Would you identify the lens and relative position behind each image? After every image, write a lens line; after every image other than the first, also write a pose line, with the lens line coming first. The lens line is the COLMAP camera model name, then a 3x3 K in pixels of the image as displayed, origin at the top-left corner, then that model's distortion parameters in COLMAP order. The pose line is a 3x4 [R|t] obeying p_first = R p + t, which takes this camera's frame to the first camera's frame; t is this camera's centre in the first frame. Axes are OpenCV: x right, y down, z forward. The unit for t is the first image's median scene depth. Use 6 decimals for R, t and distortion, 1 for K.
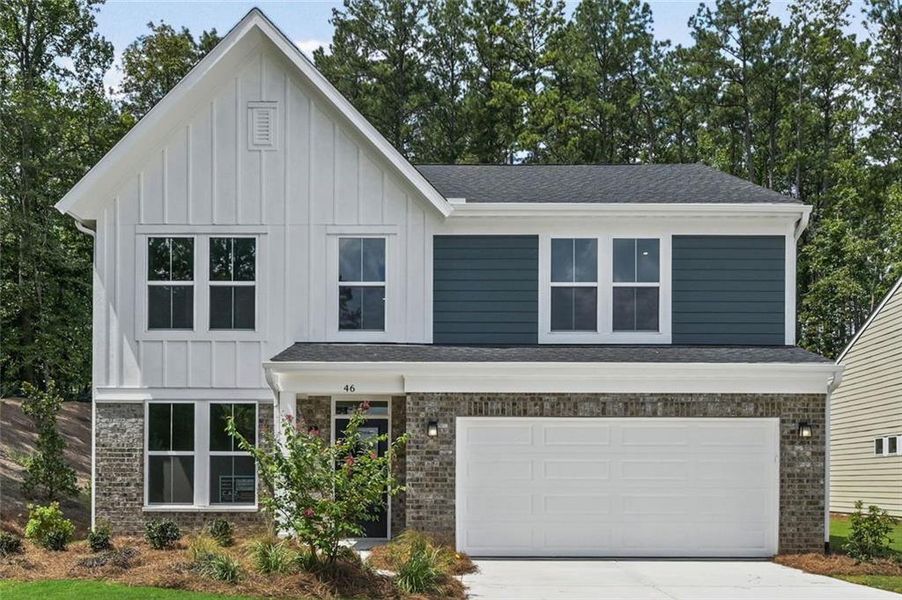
lens RADIAL K [[820.6, 0, 473.1], [0, 820.6, 487.1], [0, 0, 1]] dist [0.001745, 0.000000]
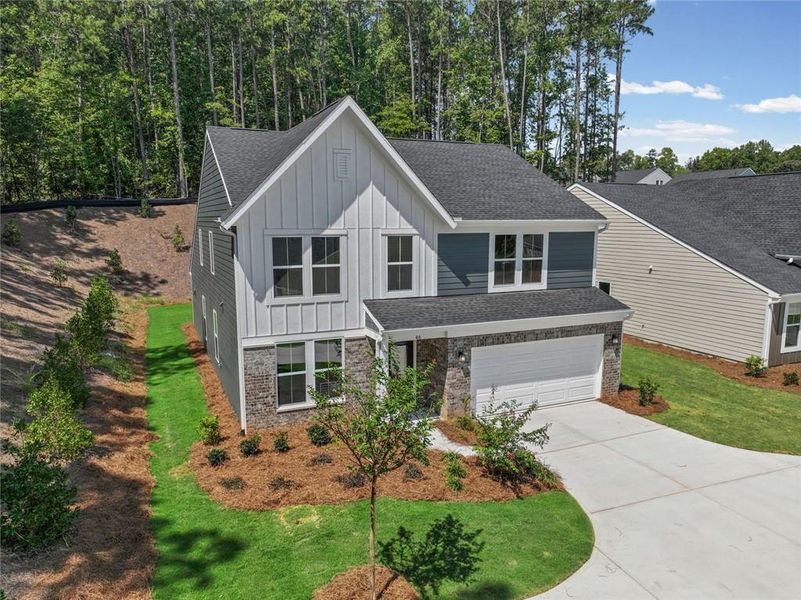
lens RADIAL K [[578.0, 0, 408.1], [0, 578.0, 292.0], [0, 0, 1]] dist [0.006898, 0.005508]
pose [[0.905779, -0.055790, 0.420063, -0.626082], [-0.003744, 0.990203, 0.139586, -0.355667], [-0.423735, -0.128007, 0.896696, -0.083919]]
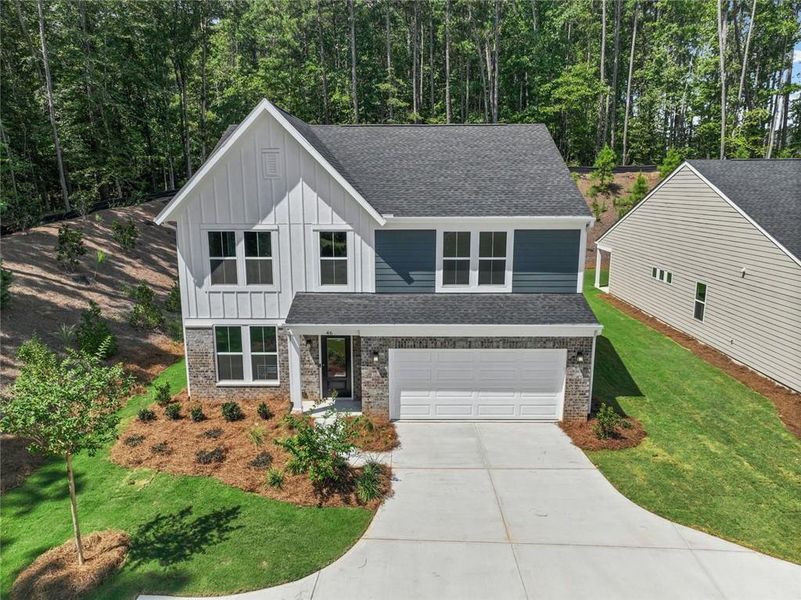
lens RADIAL K [[578.0, 0, 404.7], [0, 578.0, 295.4], [0, 0, 1]] dist [0.006898, 0.005508]
pose [[0.999995, -0.002942, -0.001391, 0.015426], [0.003161, 0.979812, 0.199896, -0.414343], [0.000775, -0.199899, 0.979816, -0.207027]]
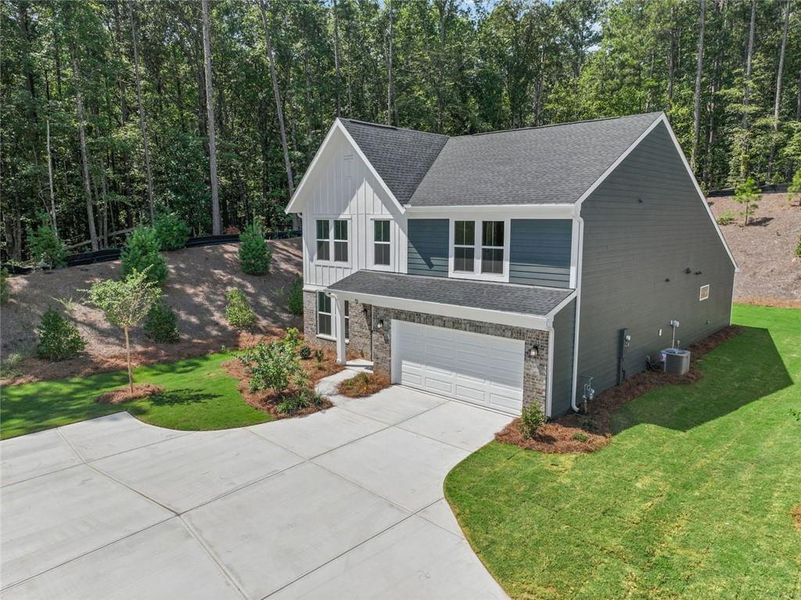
lens RADIAL K [[578.0, 0, 407.6], [0, 578.0, 306.1], [0, 0, 1]] dist [0.006898, 0.005508]
pose [[0.742078, 0.100011, -0.662811, 0.898998], [0.003756, 0.988171, 0.153310, -0.313330], [0.670303, -0.116258, 0.732924, -0.047105]]
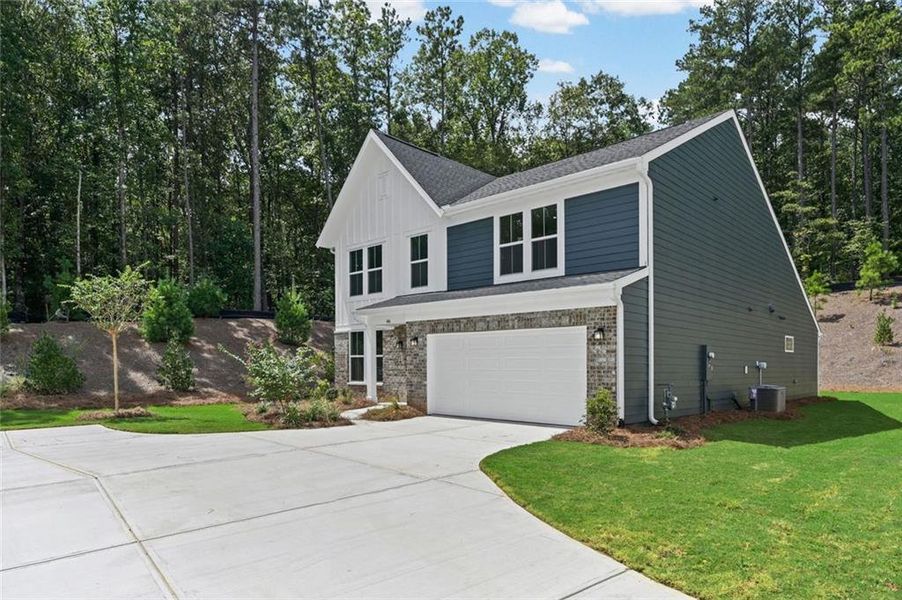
lens RADIAL K [[567.9, 0, 447.0], [0, 567.9, 363.1], [0, 0, 1]] dist [-0.000301, 0.000544]
pose [[0.717984, -0.004537, -0.696044, 0.790469], [0.010021, 0.999942, 0.003820, -0.024830], [0.695987, -0.009718, 0.717989, 0.132451]]
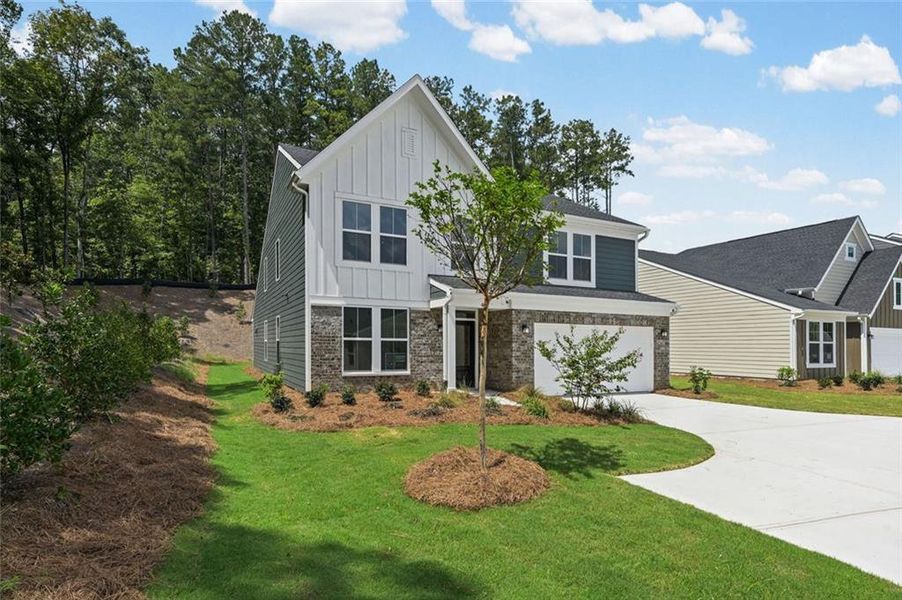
lens RADIAL K [[482.8, 0, 438.7], [0, 482.8, 340.5], [0, 0, 1]] dist [0.000194, -0.000008]
pose [[0.896665, 0.008089, 0.442636, -0.639134], [-0.005128, 0.999956, -0.007885, -0.031821], [-0.442680, 0.004801, 0.896667, 0.095915]]
